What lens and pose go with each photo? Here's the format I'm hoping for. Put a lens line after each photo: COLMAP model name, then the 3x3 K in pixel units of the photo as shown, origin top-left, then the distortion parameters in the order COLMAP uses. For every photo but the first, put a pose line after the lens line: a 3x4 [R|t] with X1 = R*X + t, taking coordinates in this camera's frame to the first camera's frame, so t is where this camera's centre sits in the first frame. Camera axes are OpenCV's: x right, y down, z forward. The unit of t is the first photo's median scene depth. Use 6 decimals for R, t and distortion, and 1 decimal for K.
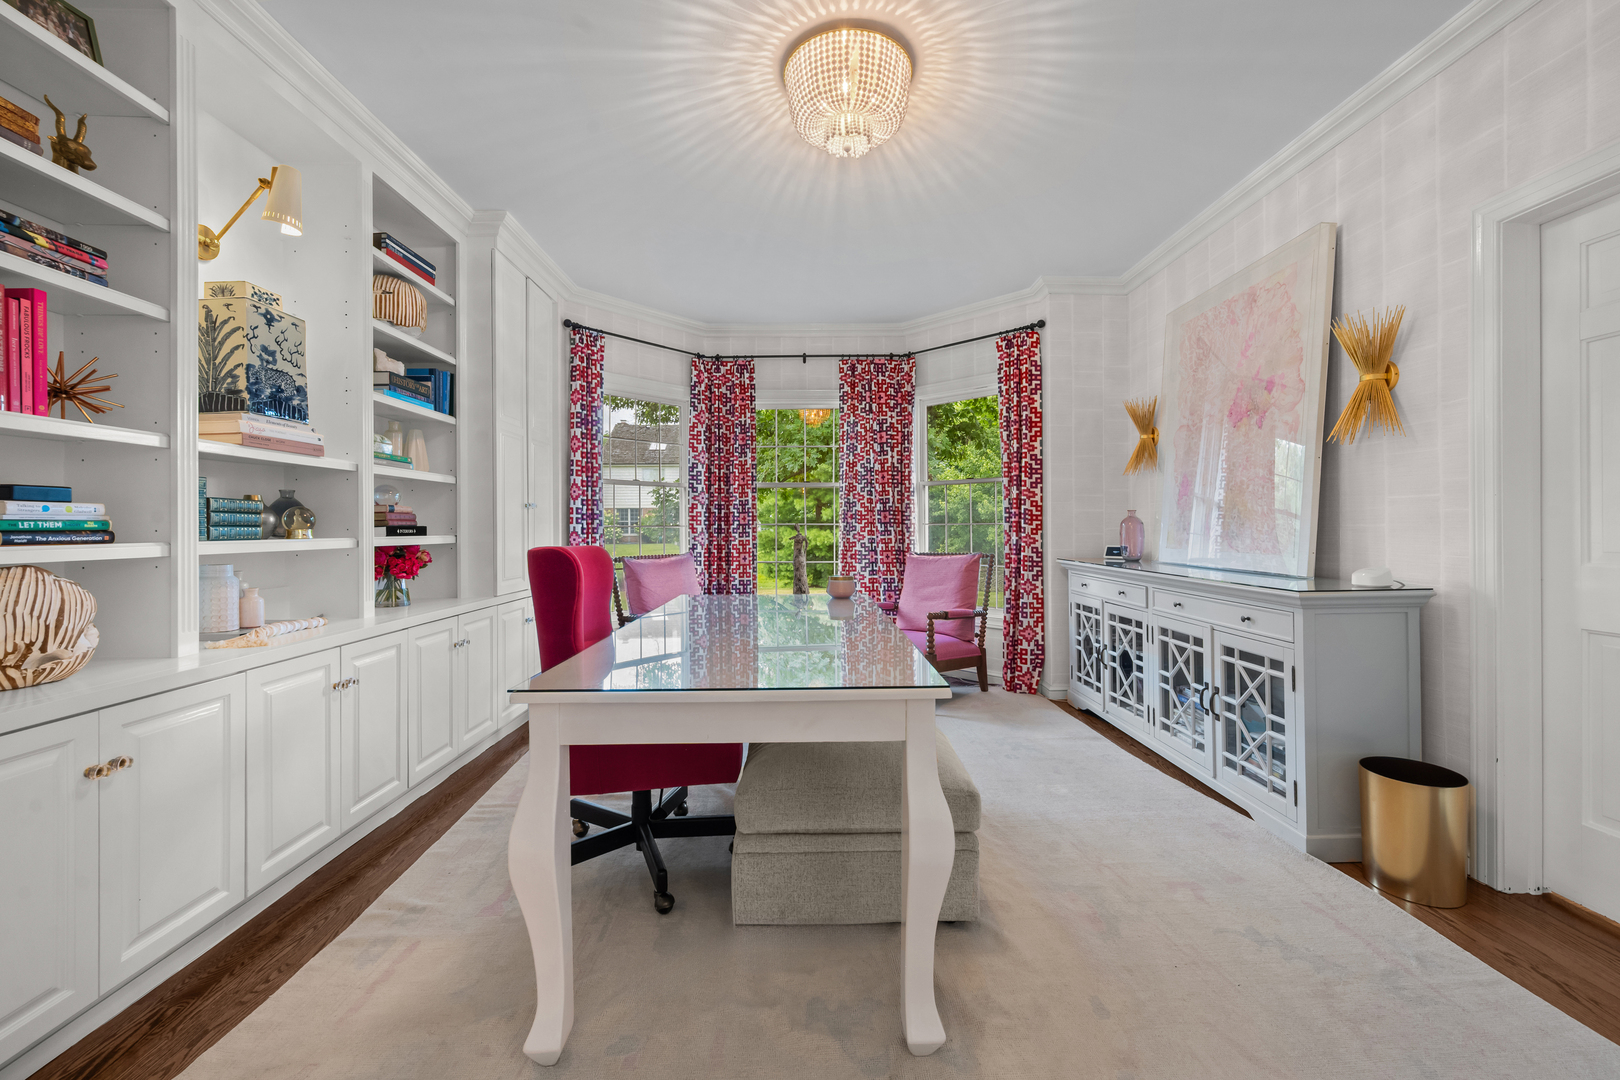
lens RADIAL K [[636.4, 0, 809.5], [0, 636.4, 528.6], [0, 0, 1]] dist [0.002440, -0.000207]
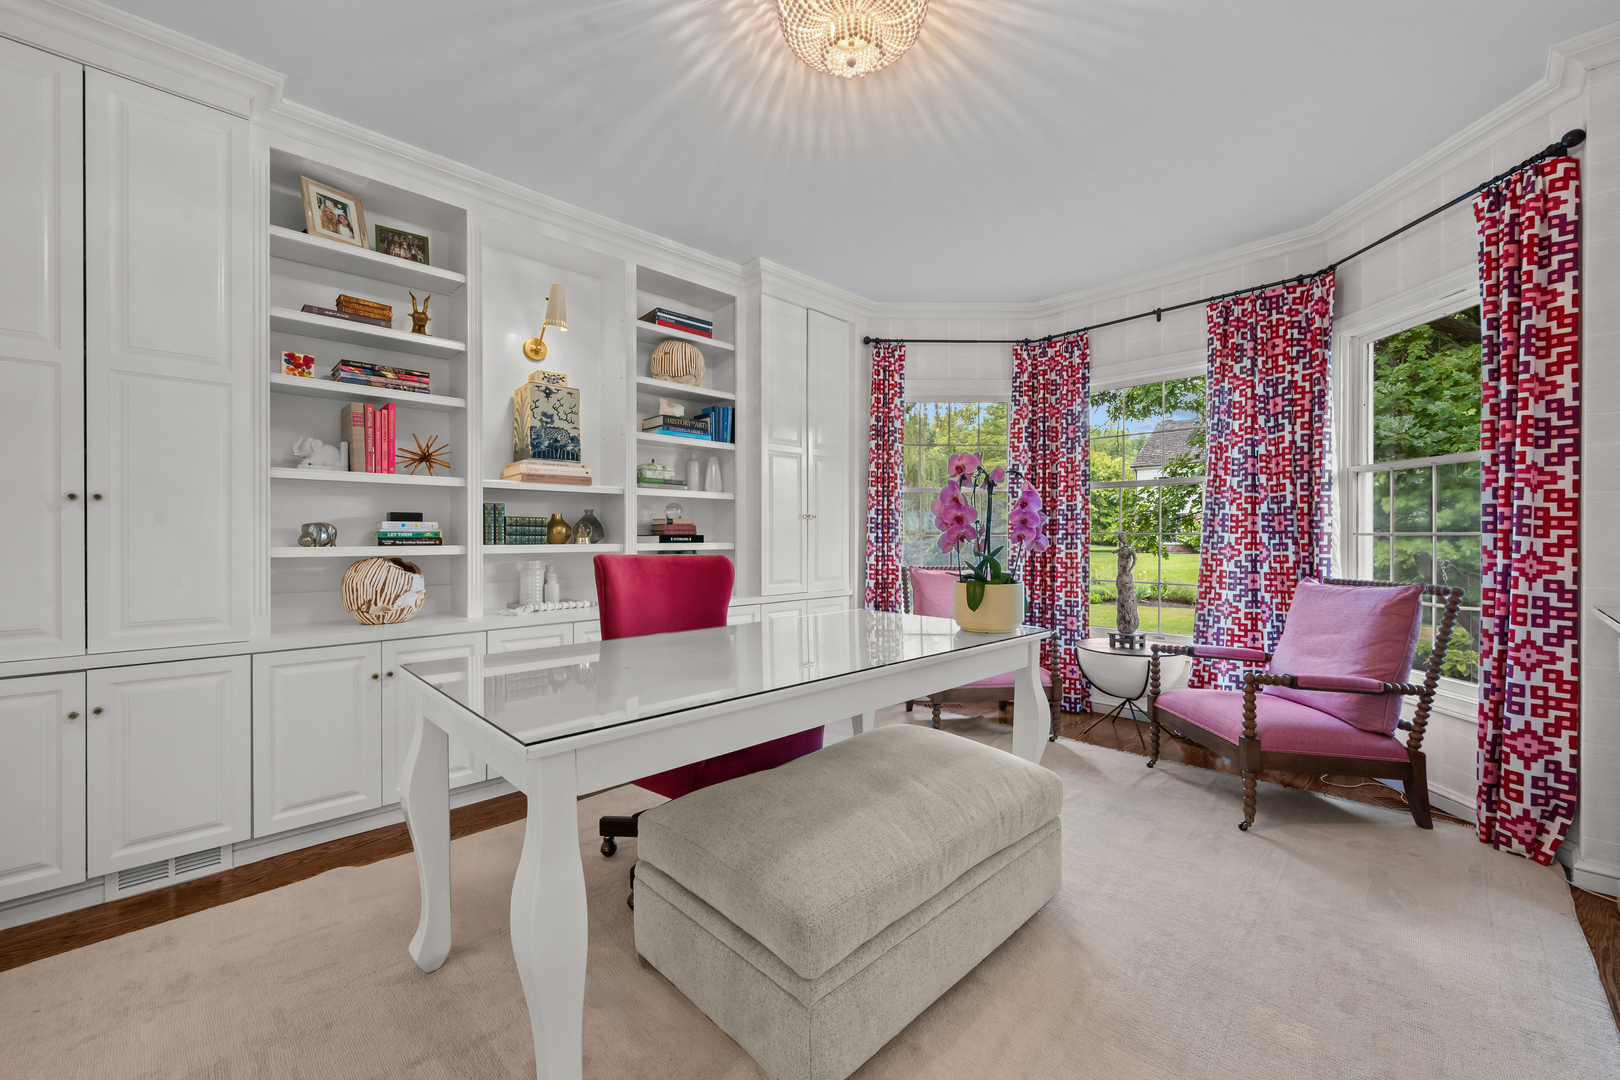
lens RADIAL K [[636.4, 0, 812.4], [0, 636.4, 540.4], [0, 0, 1]] dist [0.002440, -0.000207]
pose [[0.693044, 0.010497, -0.720819, 0.310112], [-0.005470, 0.999942, 0.009302, -0.004474], [0.720875, -0.002504, 0.693061, 0.211720]]
